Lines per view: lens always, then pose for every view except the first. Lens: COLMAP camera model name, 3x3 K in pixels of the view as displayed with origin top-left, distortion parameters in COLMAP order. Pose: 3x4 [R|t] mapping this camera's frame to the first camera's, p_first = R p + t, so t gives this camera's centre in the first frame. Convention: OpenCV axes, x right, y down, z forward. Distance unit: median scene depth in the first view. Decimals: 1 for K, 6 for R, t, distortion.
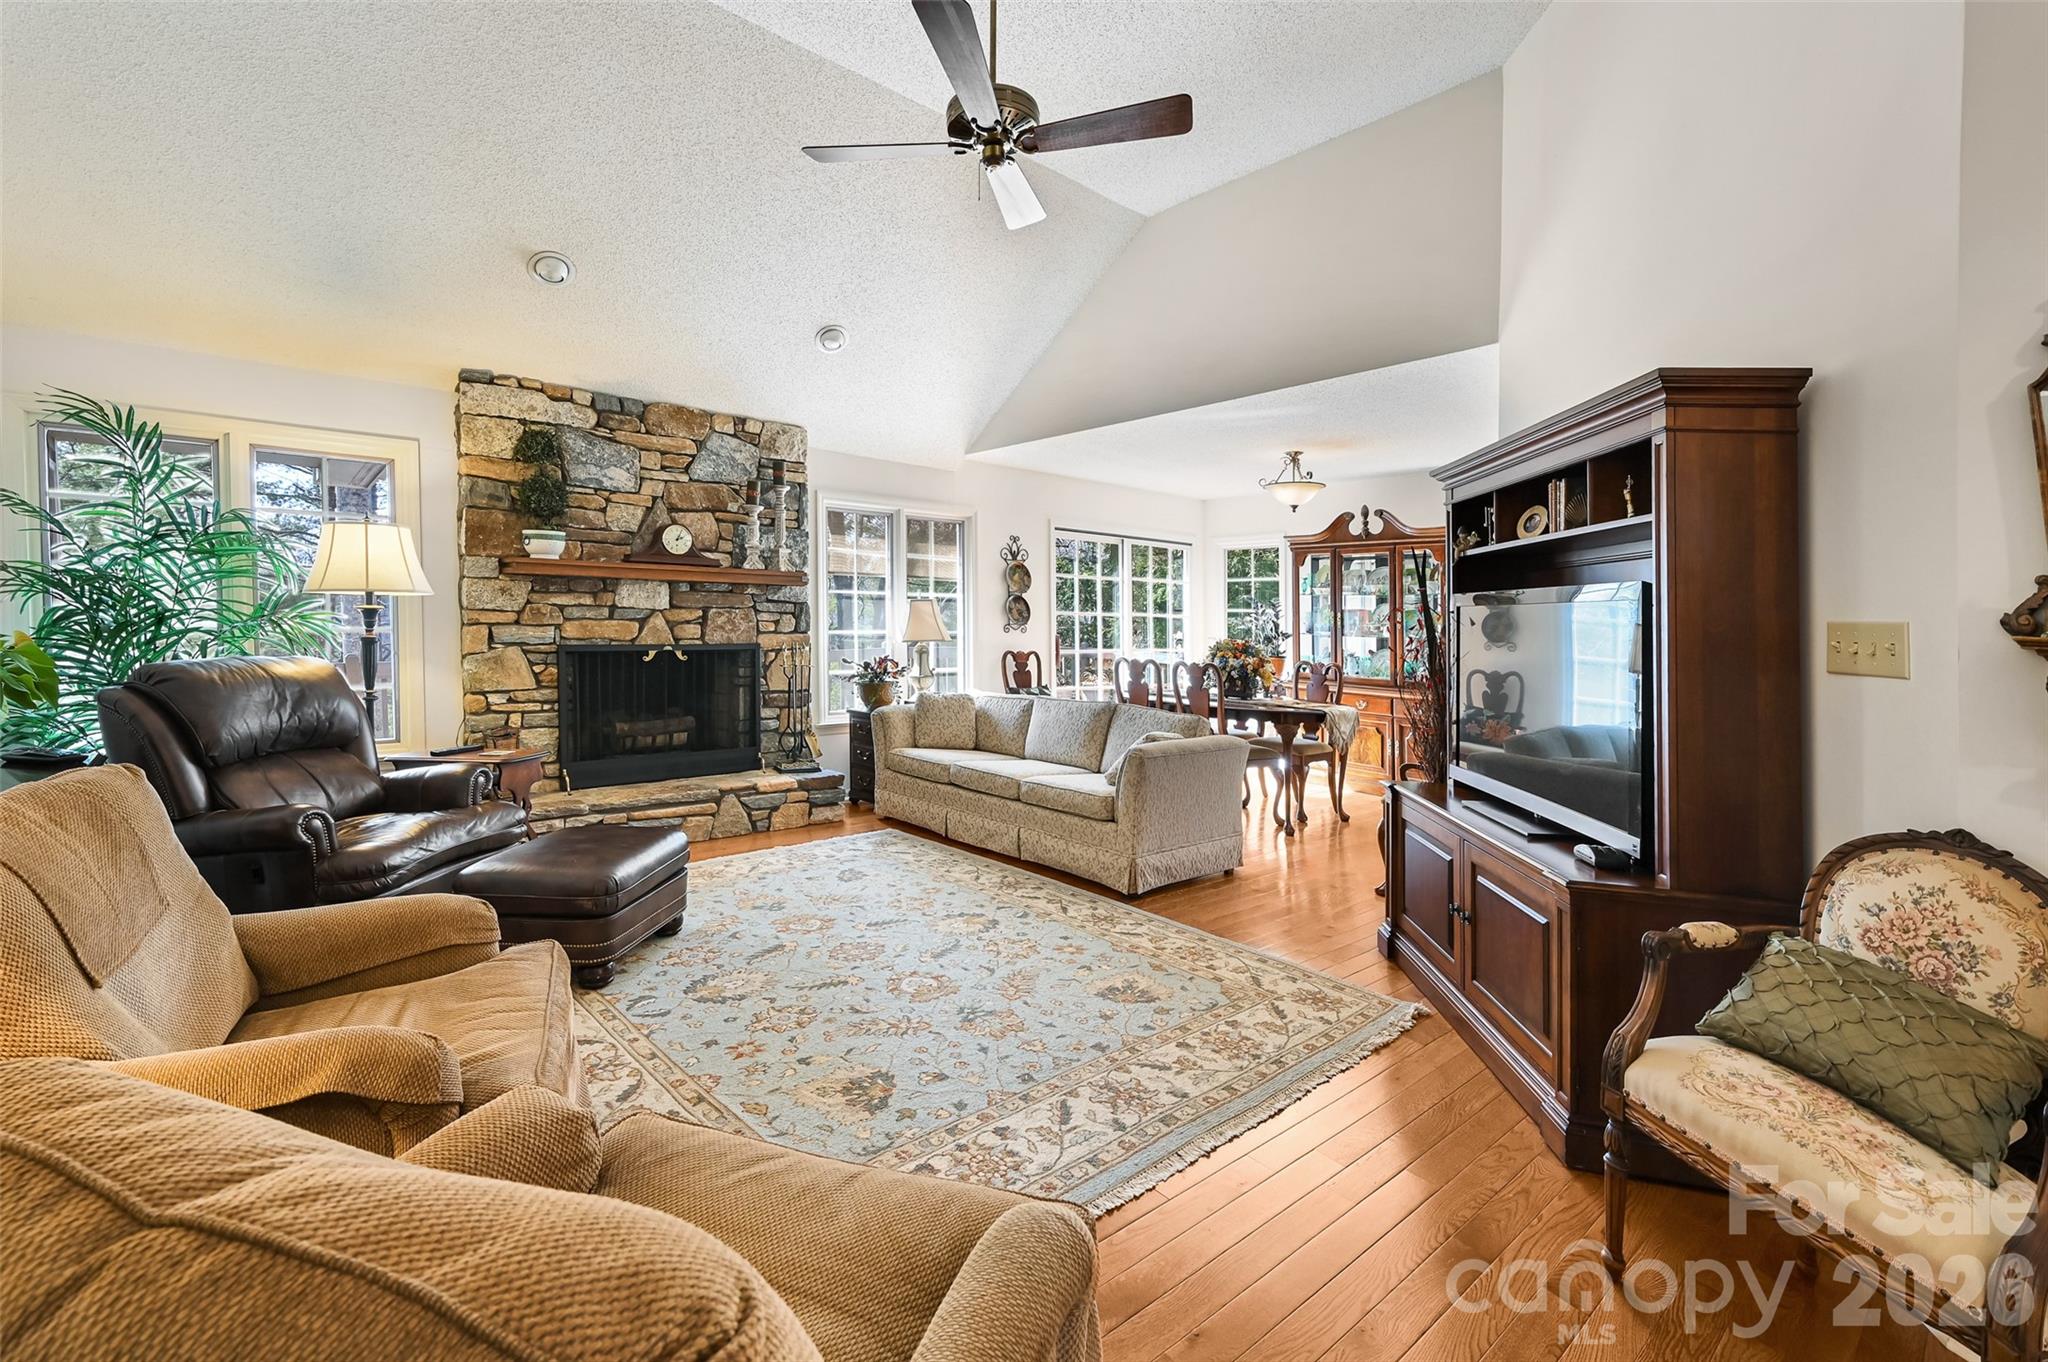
lens RADIAL K [[912.3, 0, 972.4], [0, 912.3, 662.9], [0, 0, 1]] dist [0.064911, -0.000120]
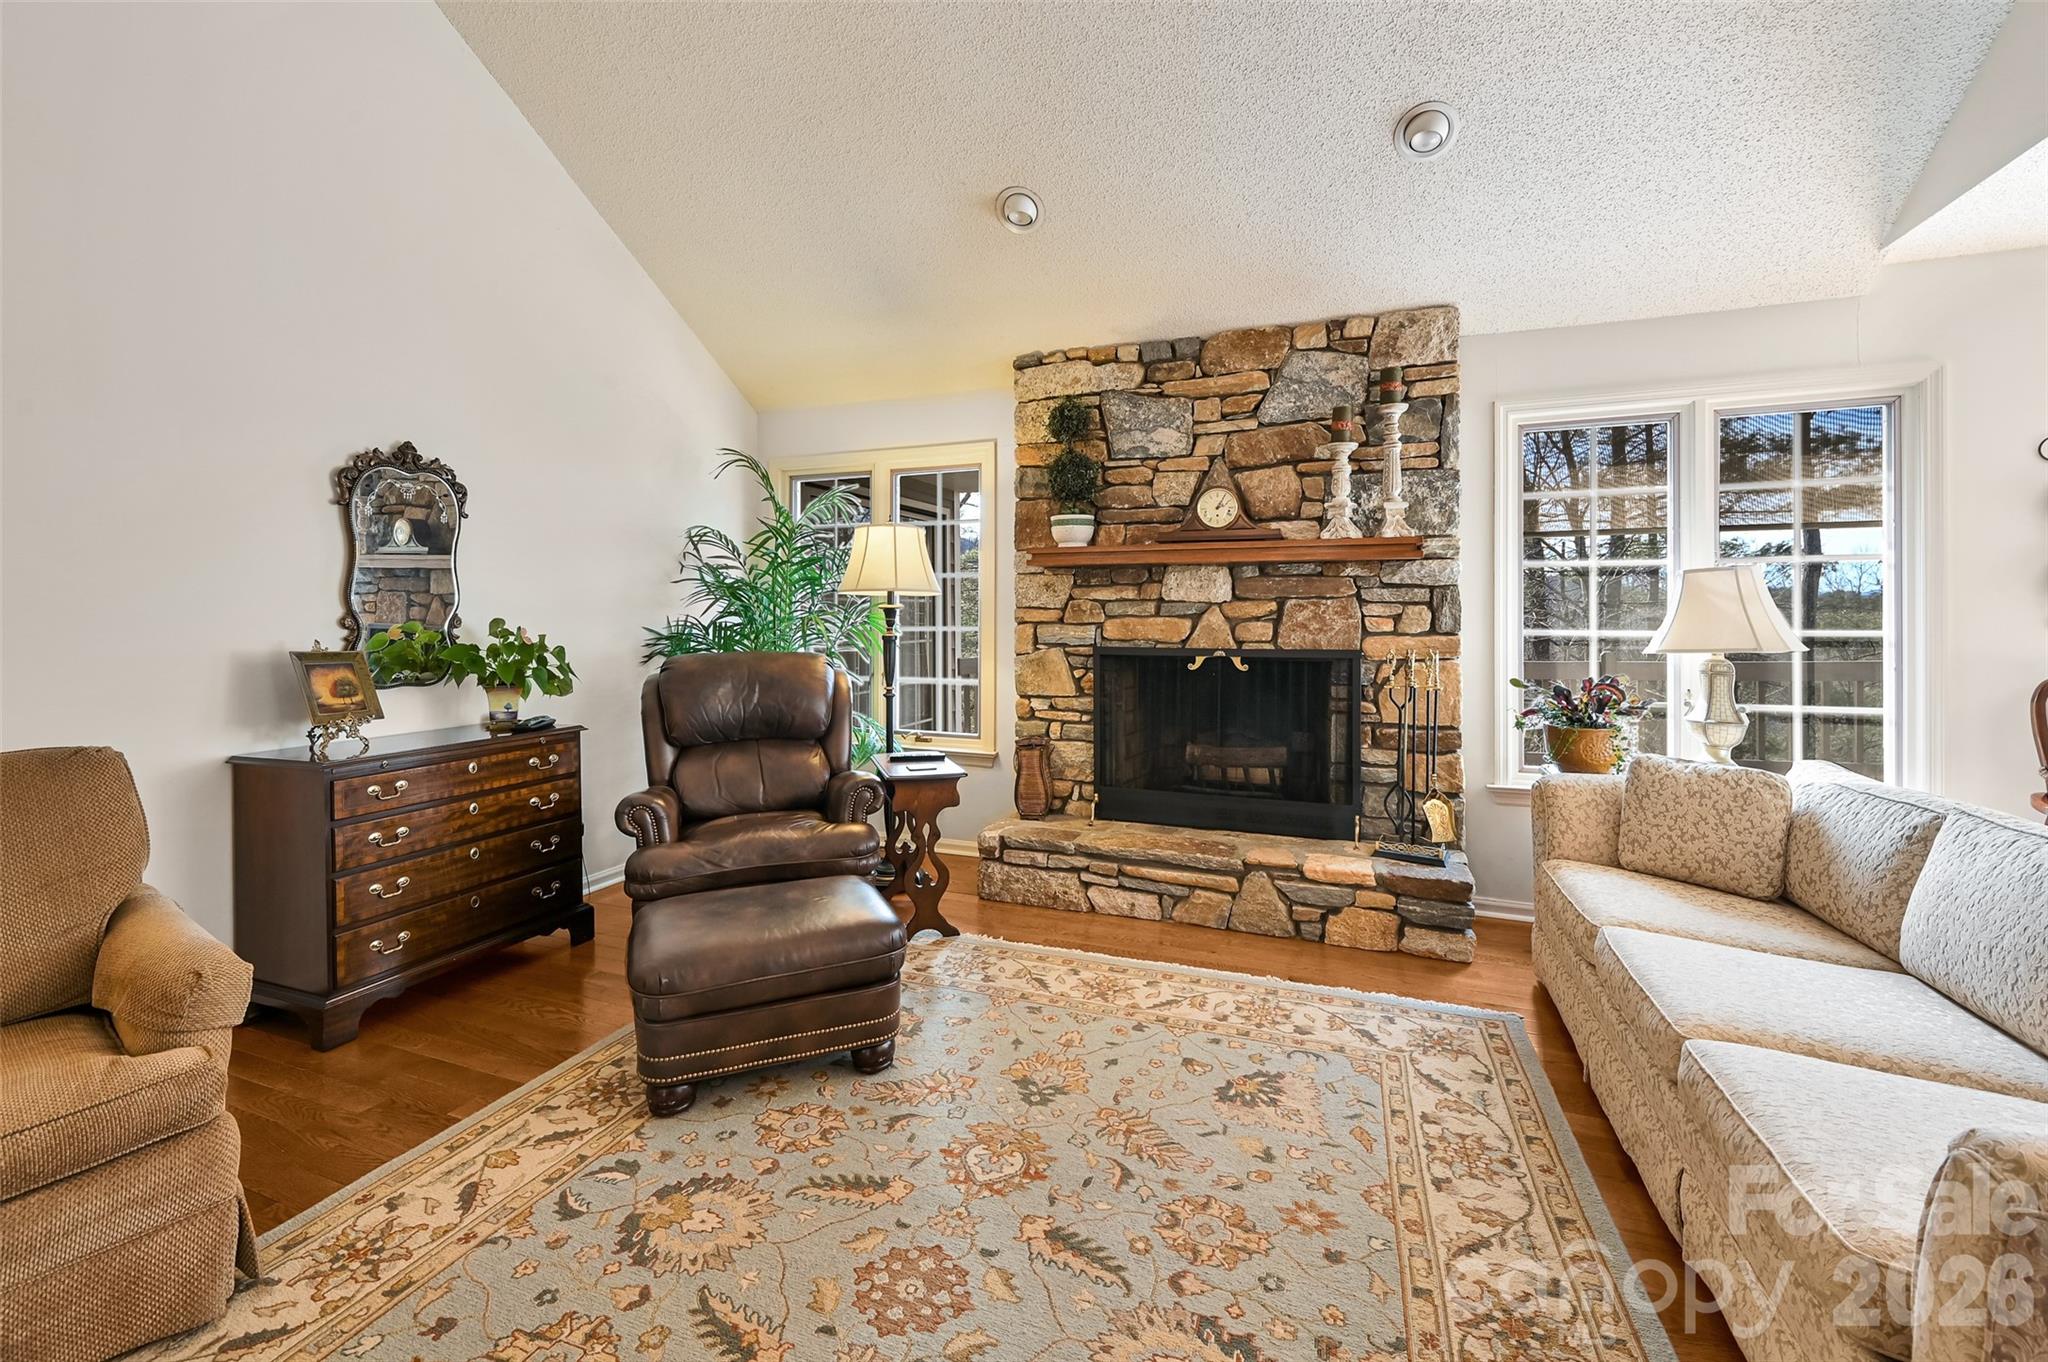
lens RADIAL K [[847.5, 0, 1022.7], [0, 847.5, 628.6], [0, 0, 1]] dist [0.001569, -0.000306]
pose [[0.506252, -0.000518, -0.862385, 0.193088], [-0.033415, 0.999237, -0.020216, -0.018011], [0.861738, 0.039051, 0.505849, 0.537998]]
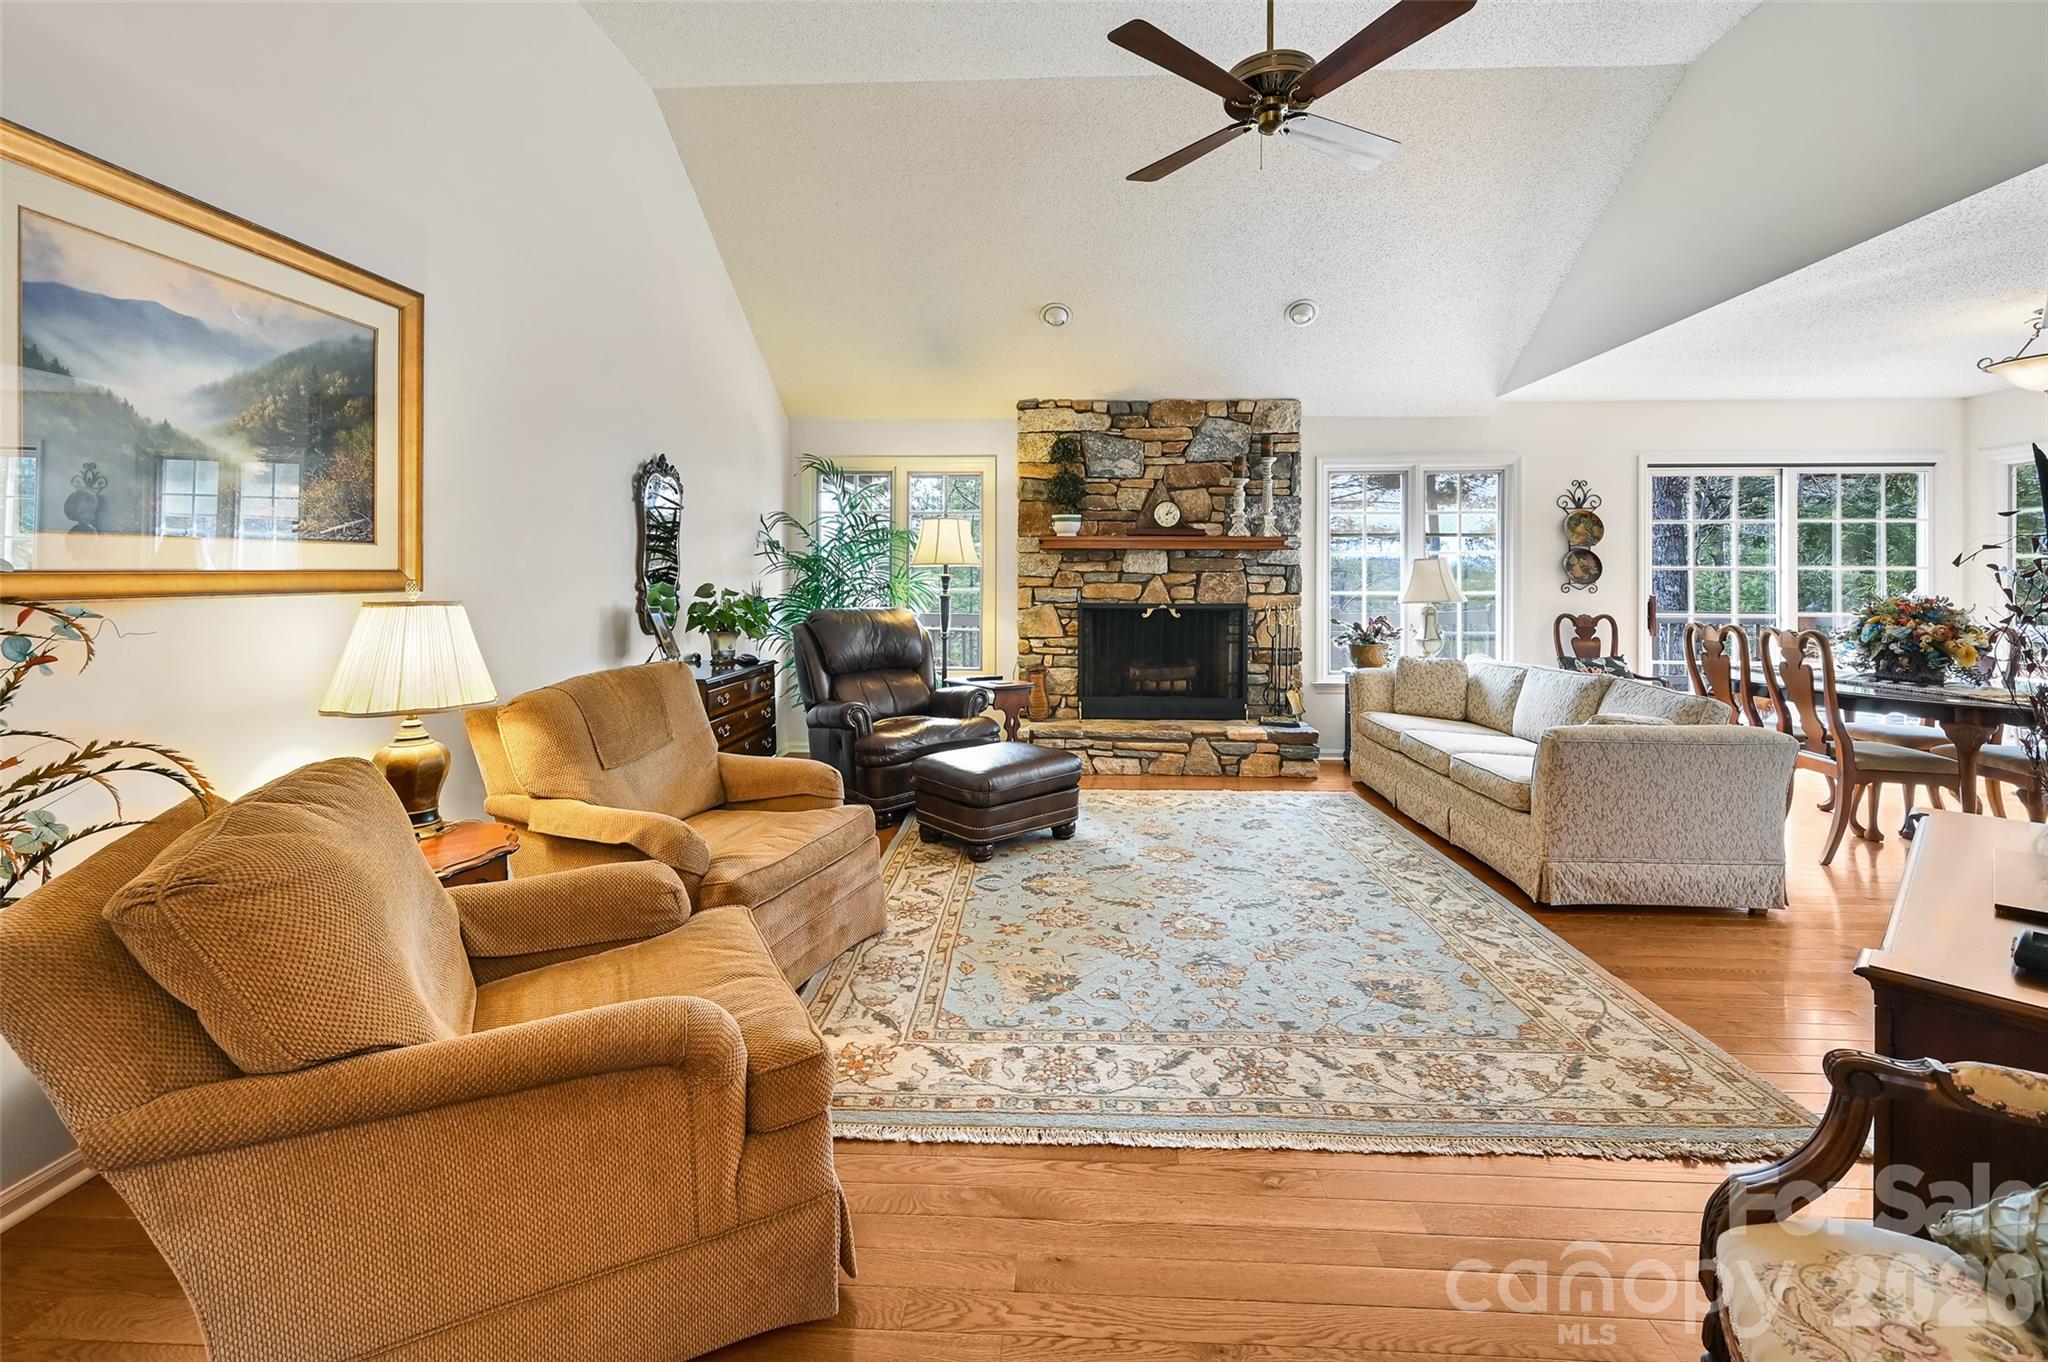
lens RADIAL K [[846.7, 0, 1031.7], [0, 846.7, 600.7], [0, 0, 1]] dist [0.000398, -0.000001]
pose [[0.753859, 0.005633, -0.657012, 0.264843], [-0.023888, 0.999537, -0.018840, 0.000588], [0.656602, 0.029897, 0.753645, 0.080766]]
